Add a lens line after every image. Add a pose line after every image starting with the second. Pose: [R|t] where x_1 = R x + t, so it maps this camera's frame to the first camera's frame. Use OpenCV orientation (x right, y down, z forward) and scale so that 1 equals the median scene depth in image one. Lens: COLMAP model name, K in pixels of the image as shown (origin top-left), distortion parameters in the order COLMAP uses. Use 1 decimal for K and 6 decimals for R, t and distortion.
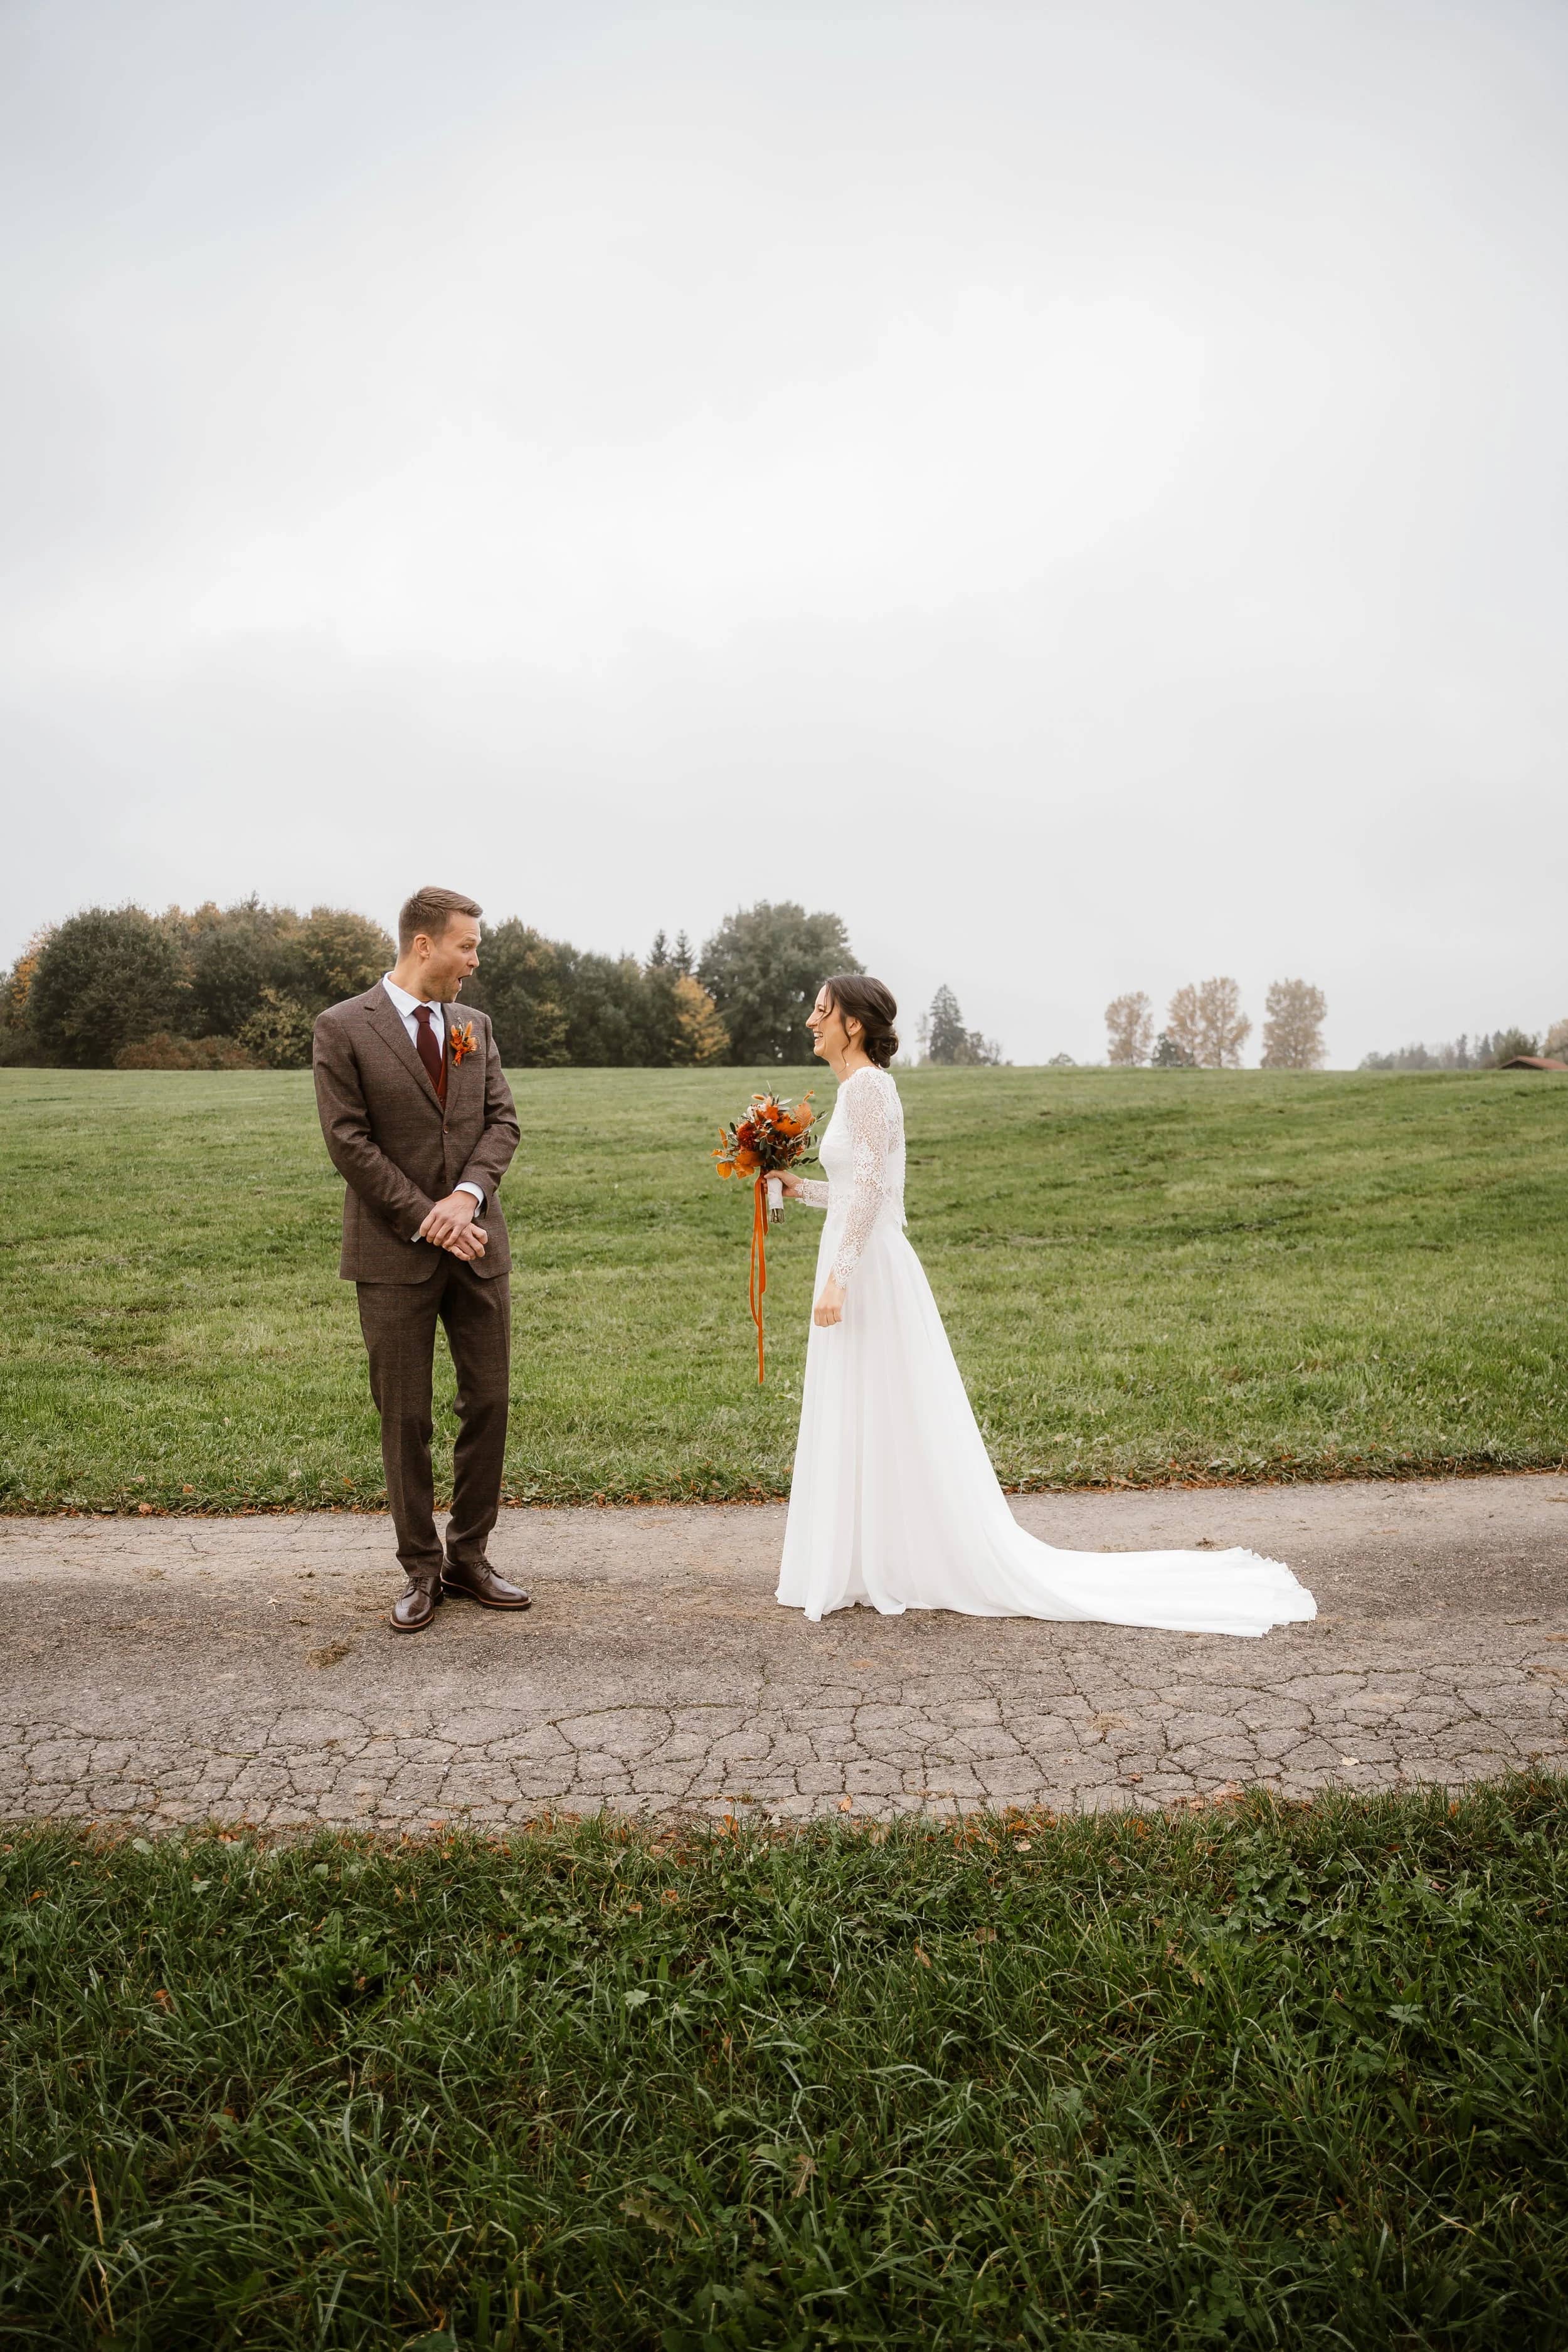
lens RADIAL K [[1643.4, 0, 784.0], [0, 1643.4, 1176.0], [0, 0, 1]] dist [-0.180903, 0.134372]
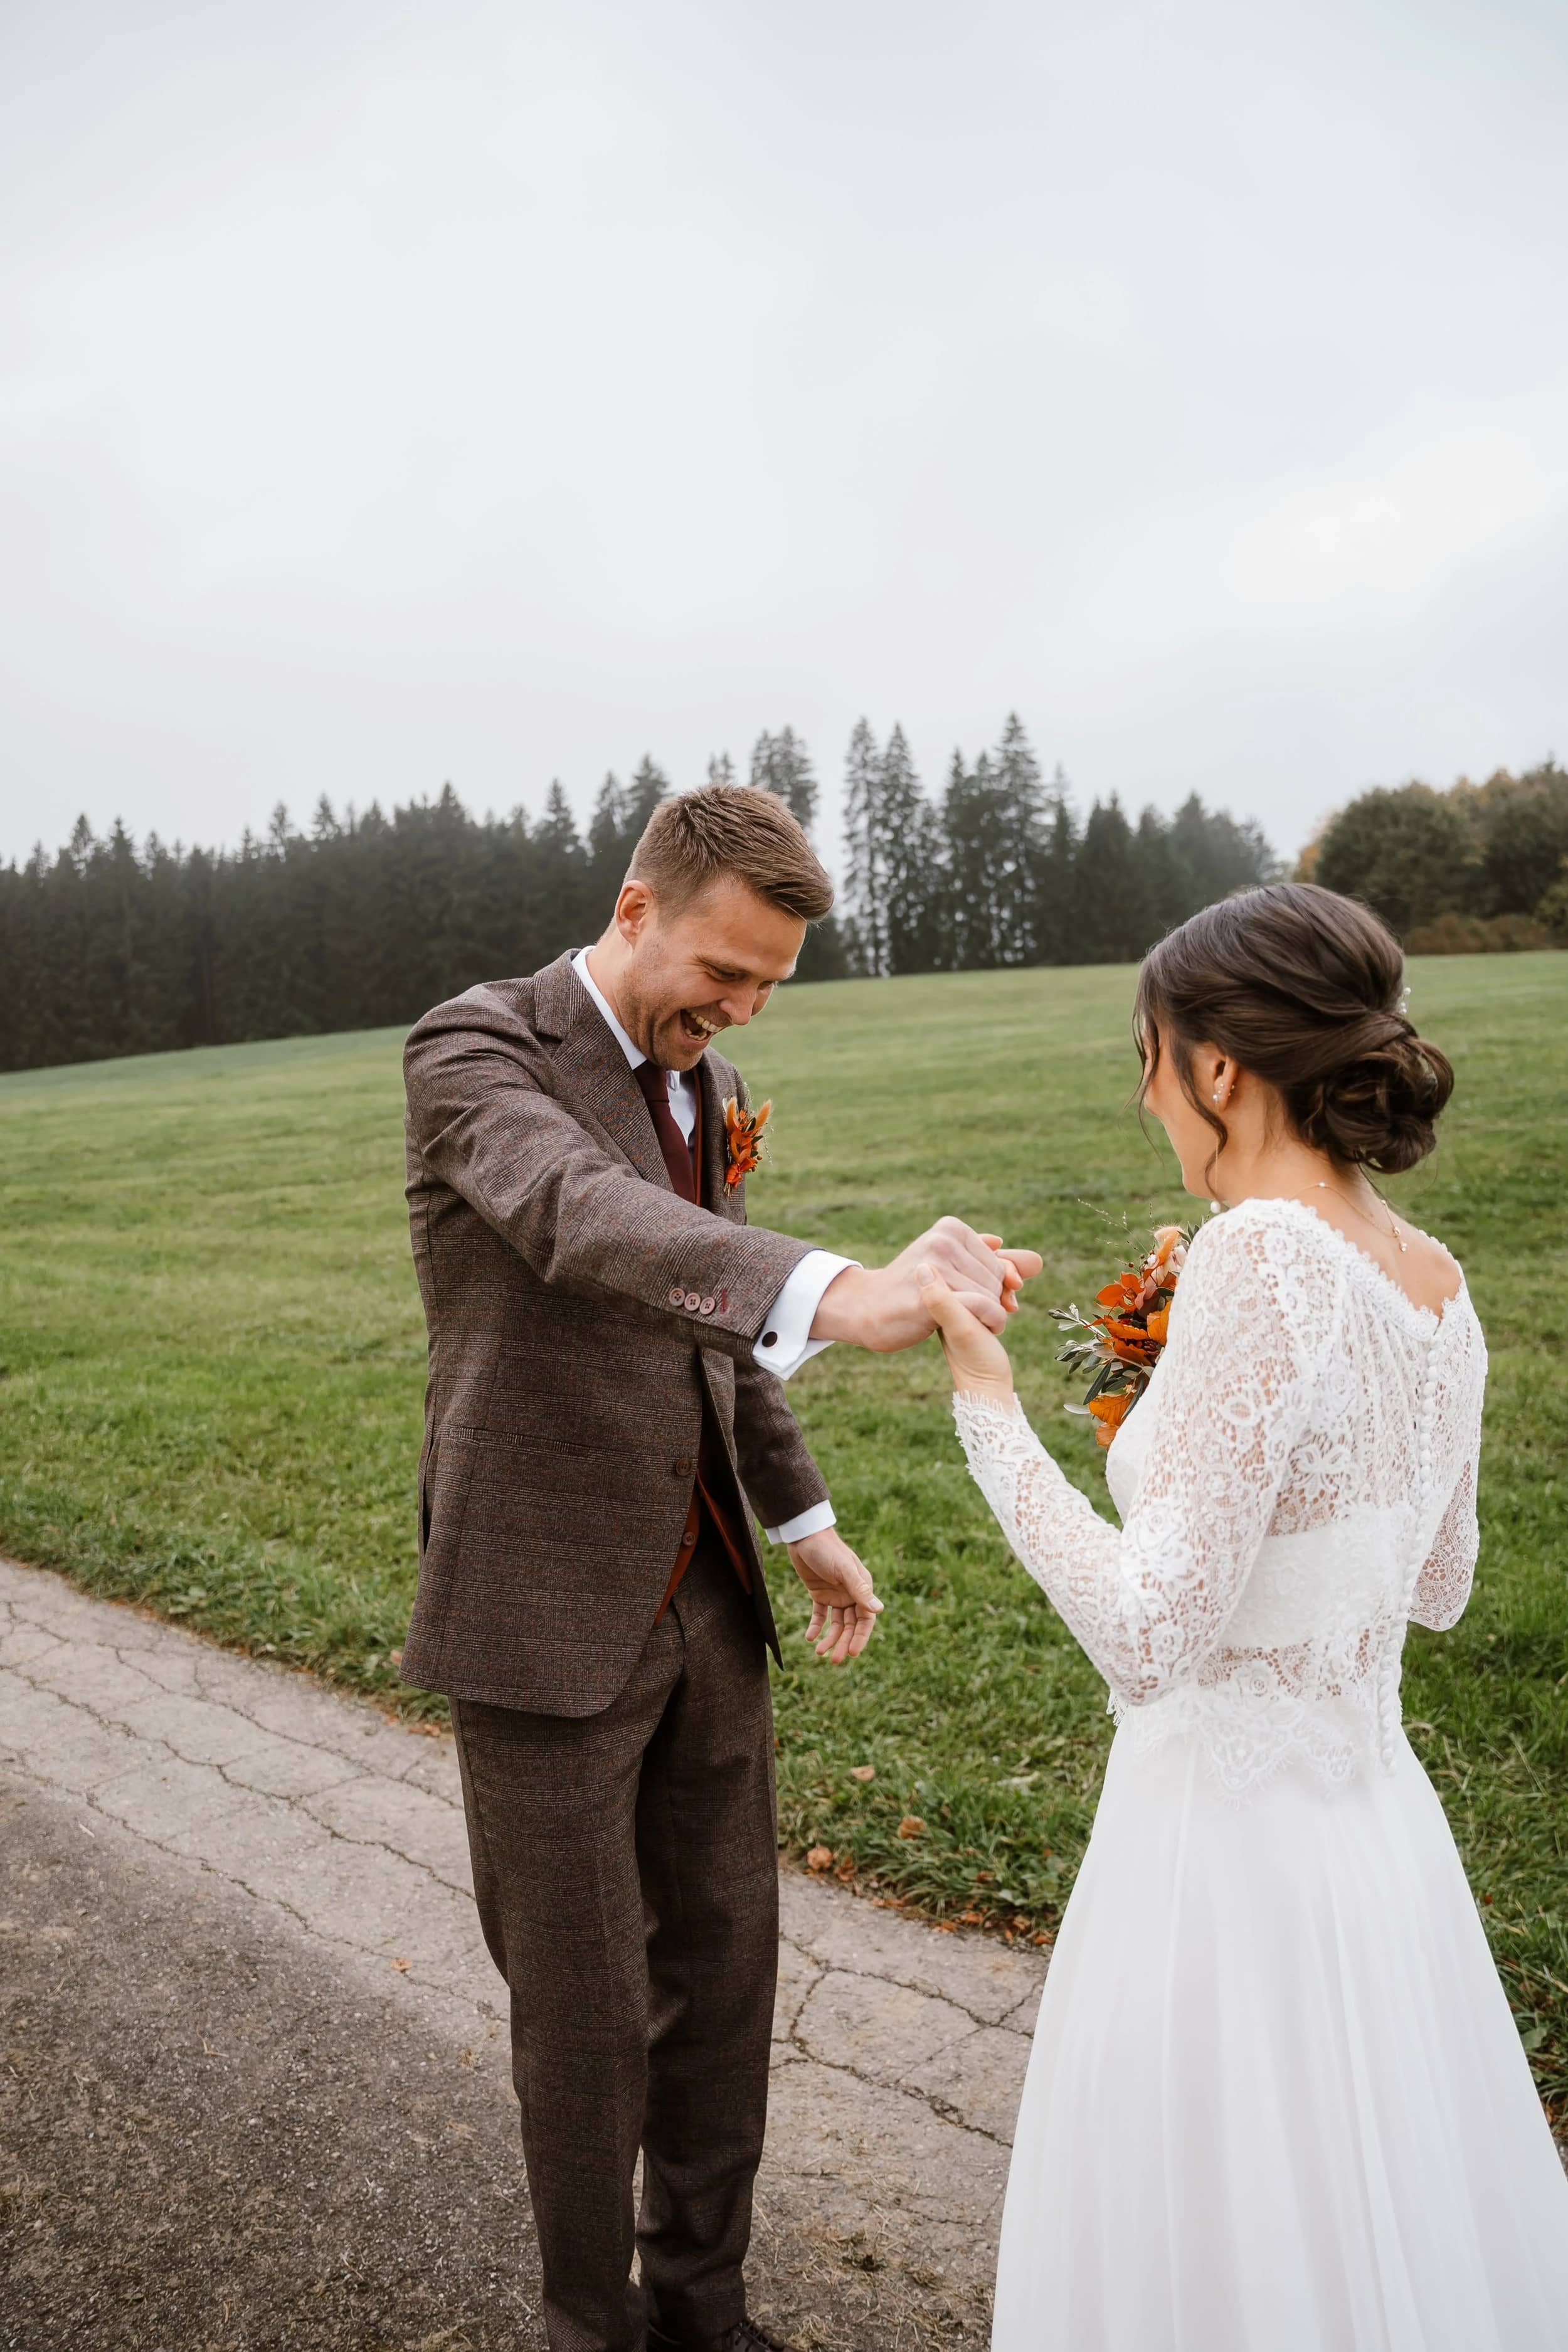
lens RADIAL K [[1696.2, 0, 784.0], [0, 1696.2, 1176.0], [0, 0, 1]] dist [-0.193506, 0.193245]
pose [[0.720153, 0.029372, -0.693194, -0.001737], [0.019054, 0.997889, 0.062077, -0.014858], [0.693554, -0.057913, 0.718073, 0.120283]]
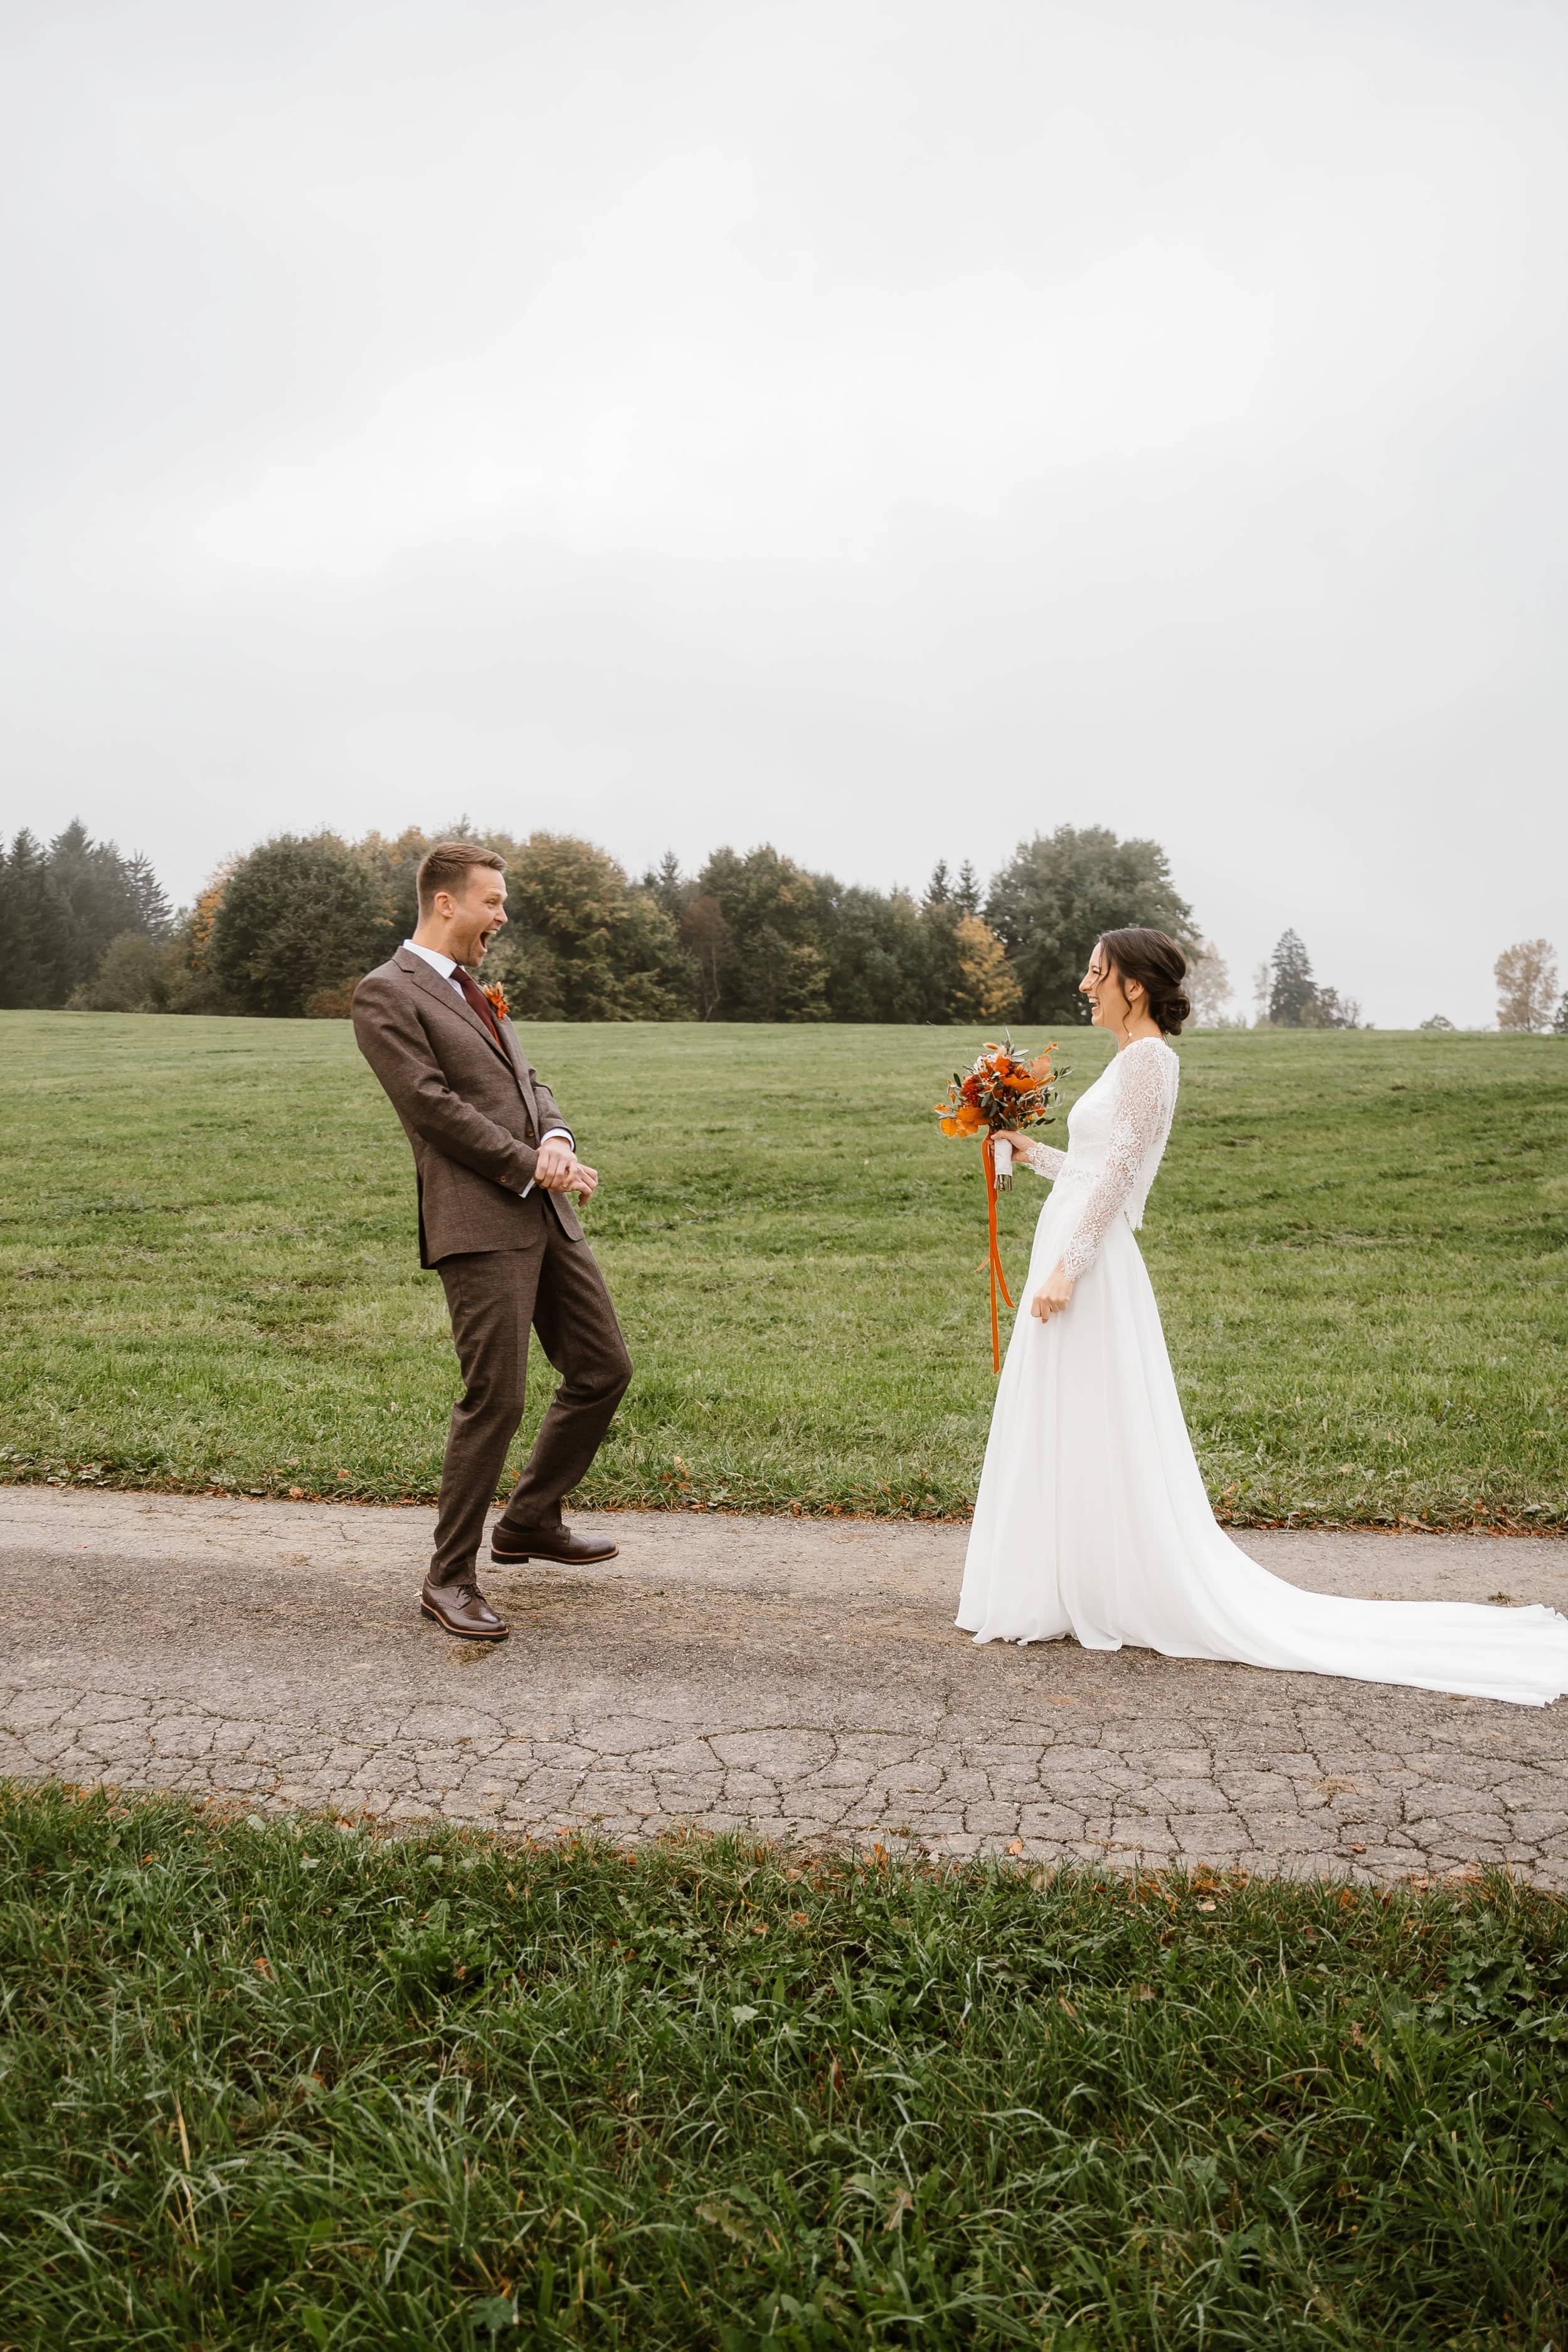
lens RADIAL K [[1963.5, 0, 636.2], [0, 1963.5, 1197.6], [0, 0, 1]] dist [-0.180668, 0.138672]
pose [[0.973741, 0.028909, -0.225814, 0.007600], [-0.023878, 0.999403, 0.024978, 0.001419], [0.226402, -0.018930, 0.973850, -0.008684]]
